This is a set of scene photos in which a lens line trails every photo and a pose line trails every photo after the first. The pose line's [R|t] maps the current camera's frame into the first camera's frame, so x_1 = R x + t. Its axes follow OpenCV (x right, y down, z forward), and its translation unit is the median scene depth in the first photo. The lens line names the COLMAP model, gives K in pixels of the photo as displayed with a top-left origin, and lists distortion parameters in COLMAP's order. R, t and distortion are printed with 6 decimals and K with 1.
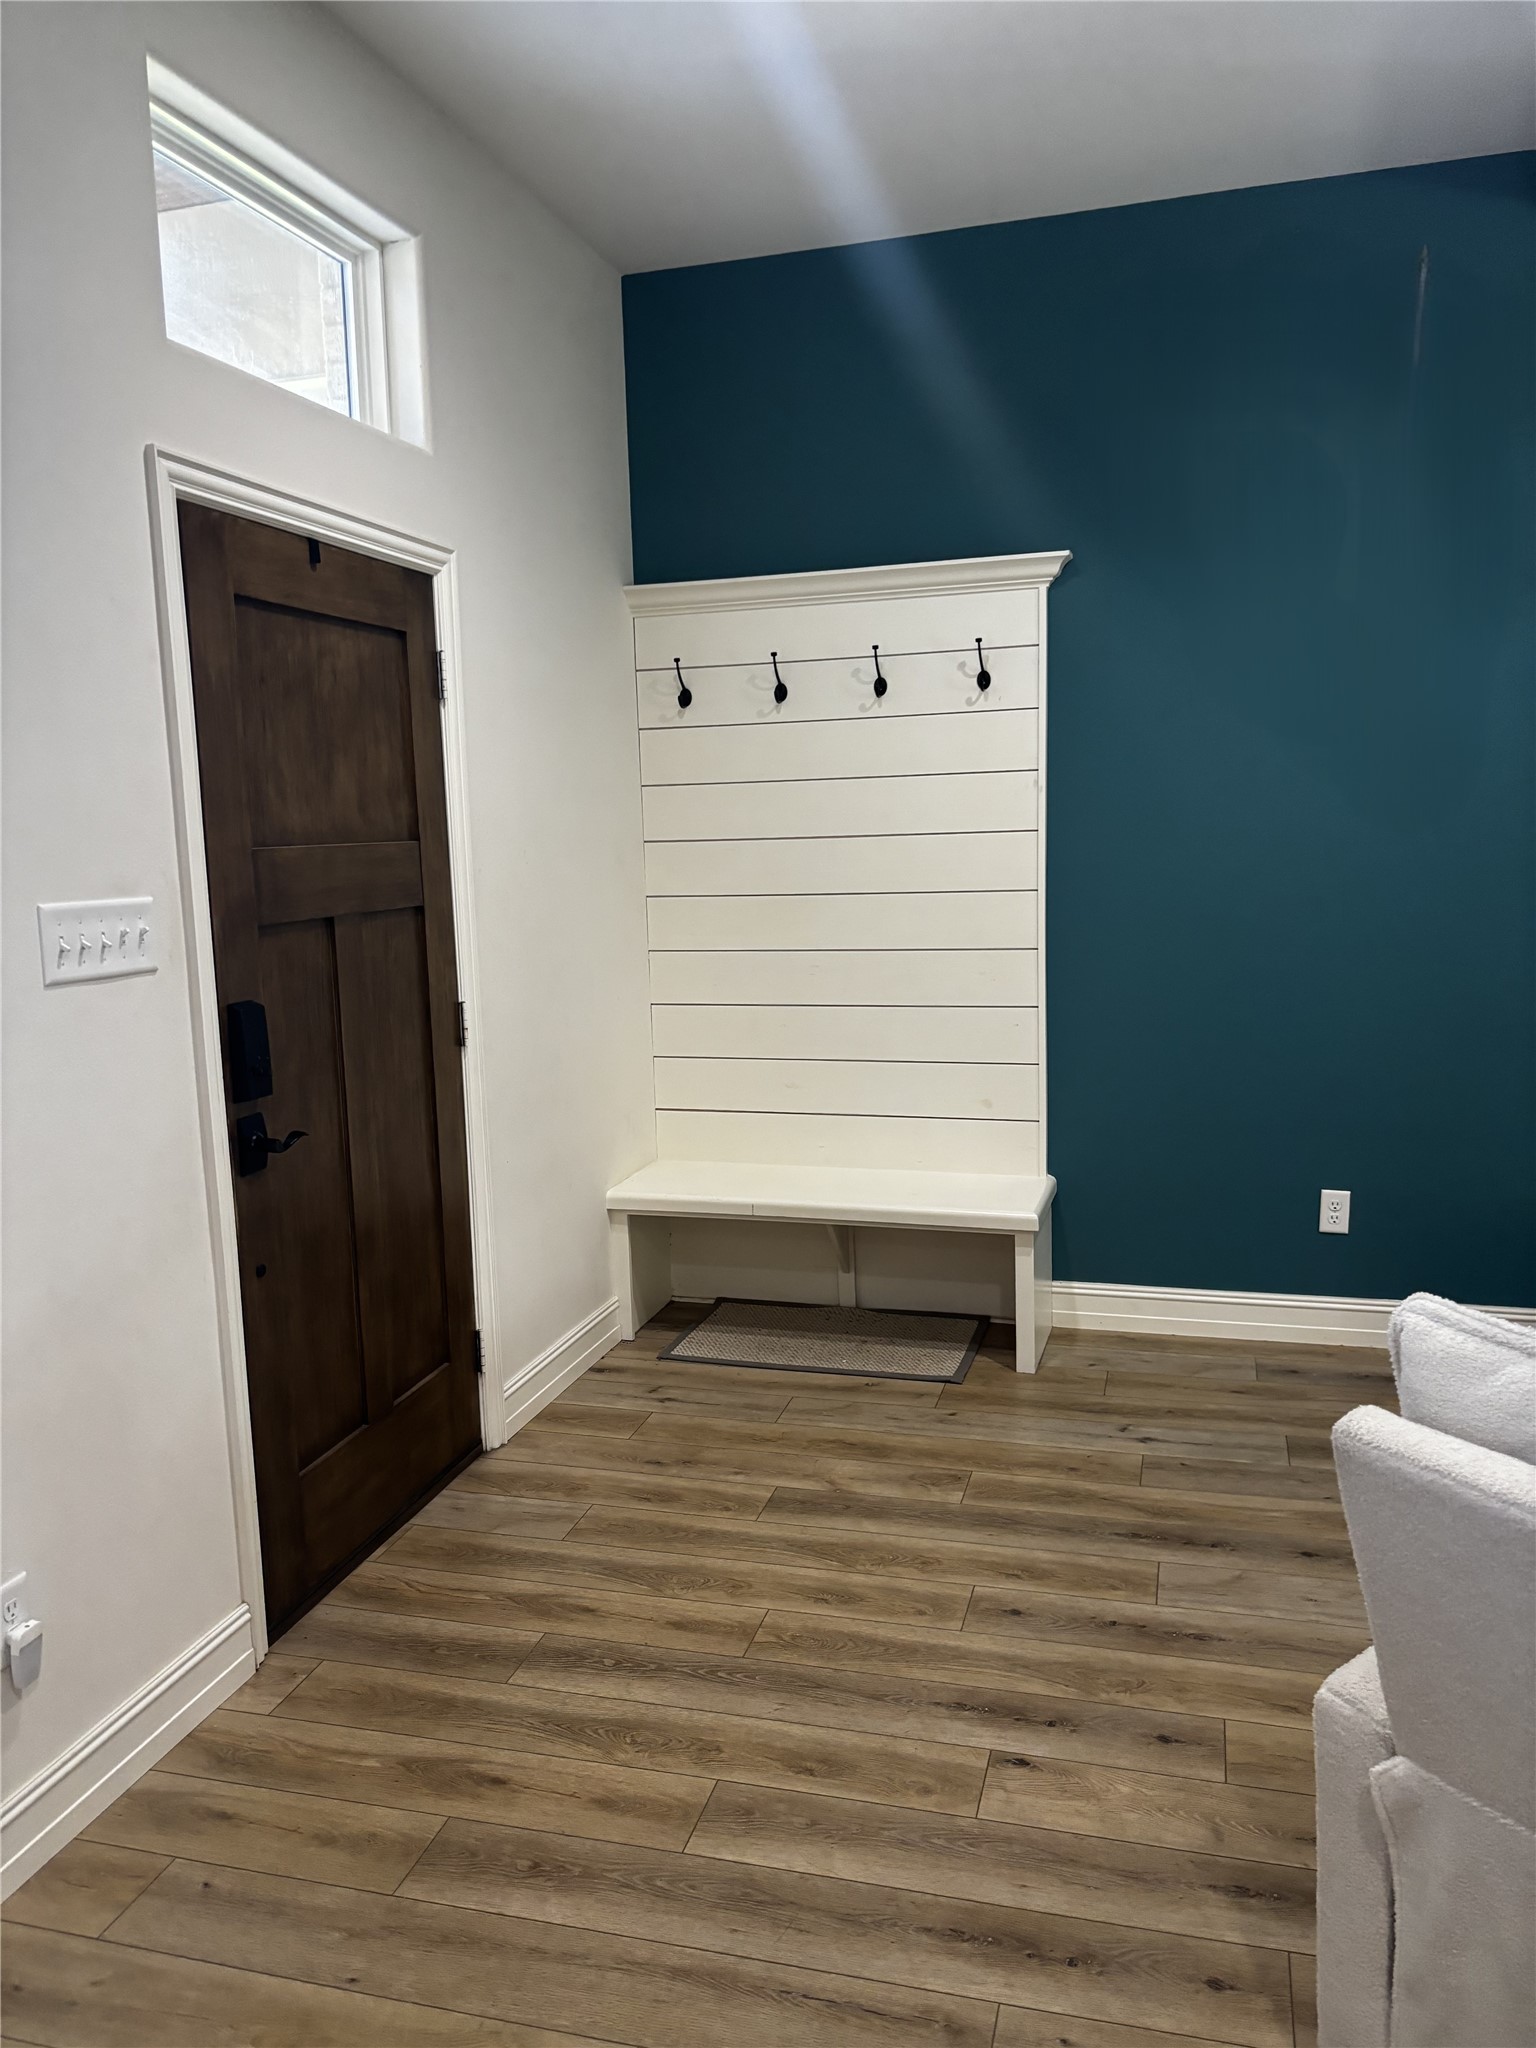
lens RADIAL K [[1550.3, 0, 766.5], [0, 1550.3, 1044.8], [0, 0, 1]] dist [0.032482, -0.035070]
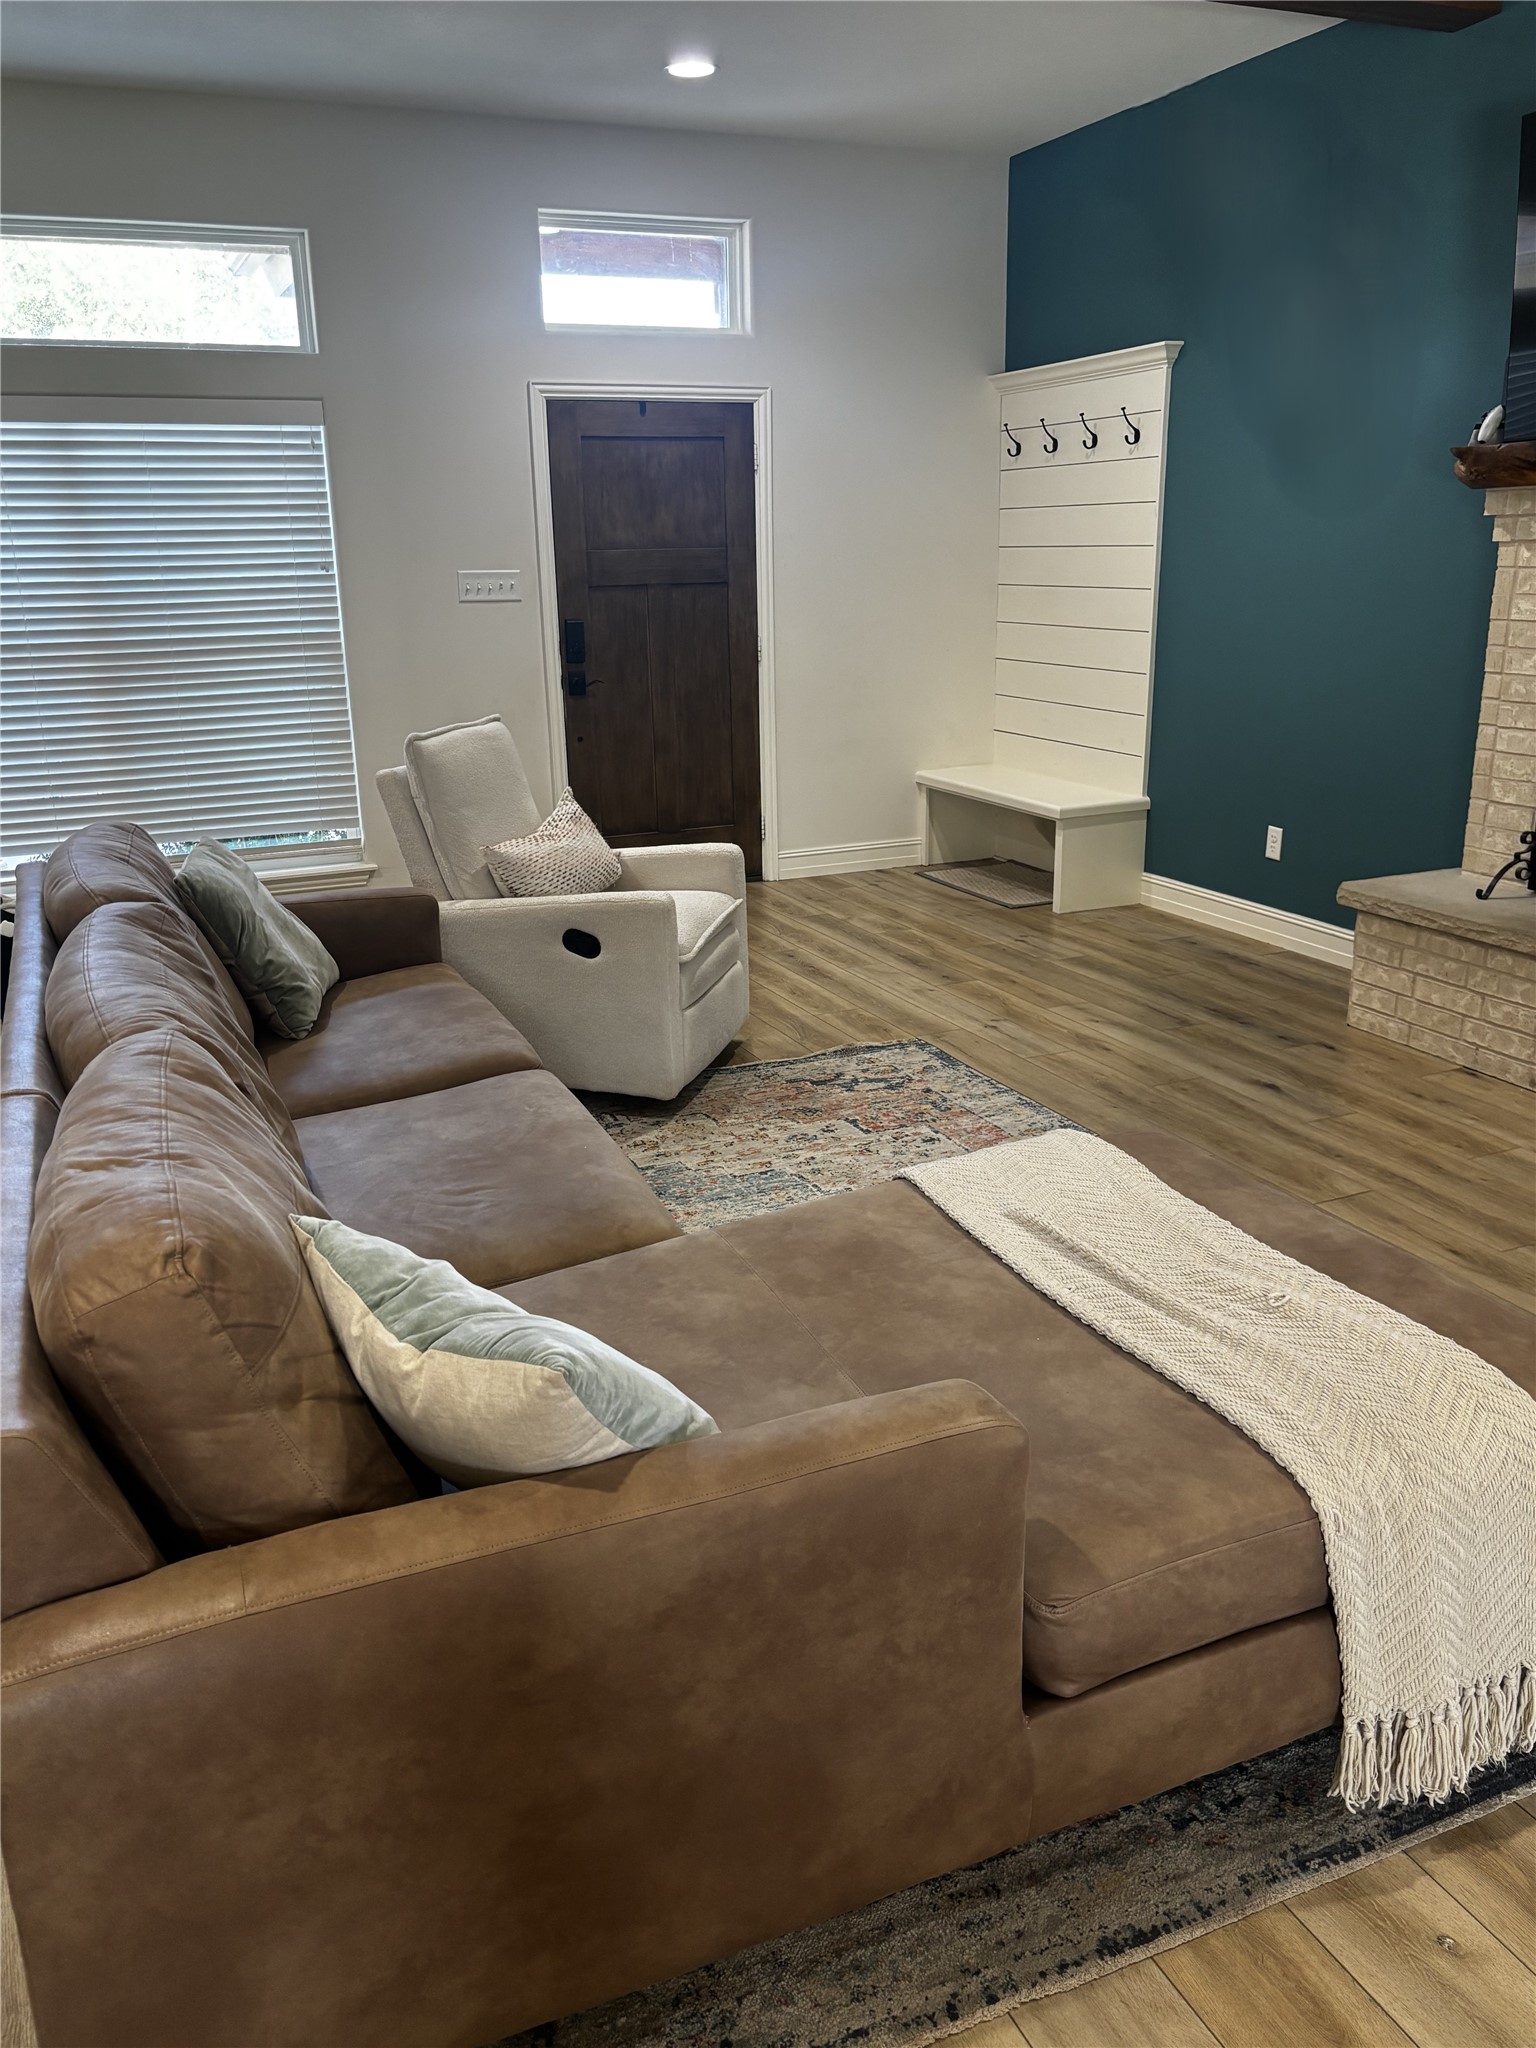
lens RADIAL K [[1637.8, 0, 766.0], [0, 1637.8, 1014.1], [0, 0, 1]] dist [0.034151, 0.003674]
pose [[0.641651, 0.227271, -0.732551, 1.448719], [-0.110220, 0.972500, 0.205171, 0.009448], [0.759036, -0.050907, 0.649056, -0.330508]]
